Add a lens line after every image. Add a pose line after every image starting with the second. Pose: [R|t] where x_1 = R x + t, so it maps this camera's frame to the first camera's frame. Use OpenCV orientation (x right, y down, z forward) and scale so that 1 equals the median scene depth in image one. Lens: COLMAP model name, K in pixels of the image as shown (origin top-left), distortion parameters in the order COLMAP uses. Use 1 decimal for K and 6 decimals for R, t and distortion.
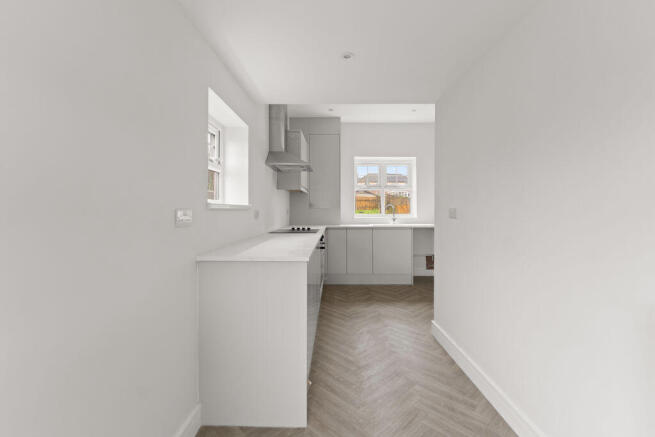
lens RADIAL K [[302.8, 0, 327.8], [0, 302.8, 215.4], [0, 0, 1]] dist [-0.000073, 0.000000]
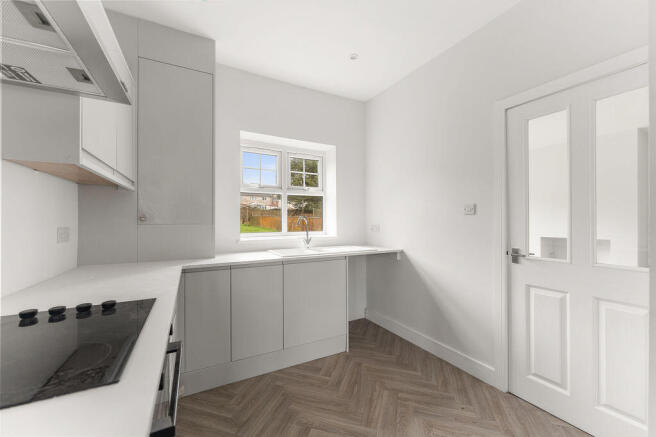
lens RADIAL K [[262.0, 0, 327.8], [0, 262.0, 219.8], [0, 0, 1]] dist [-0.000984, -0.000026]
pose [[0.876996, 0.001967, 0.480494, -0.002448], [0.008332, 0.999779, -0.019300, -0.020773], [-0.480426, 0.020929, 0.876785, 0.542455]]
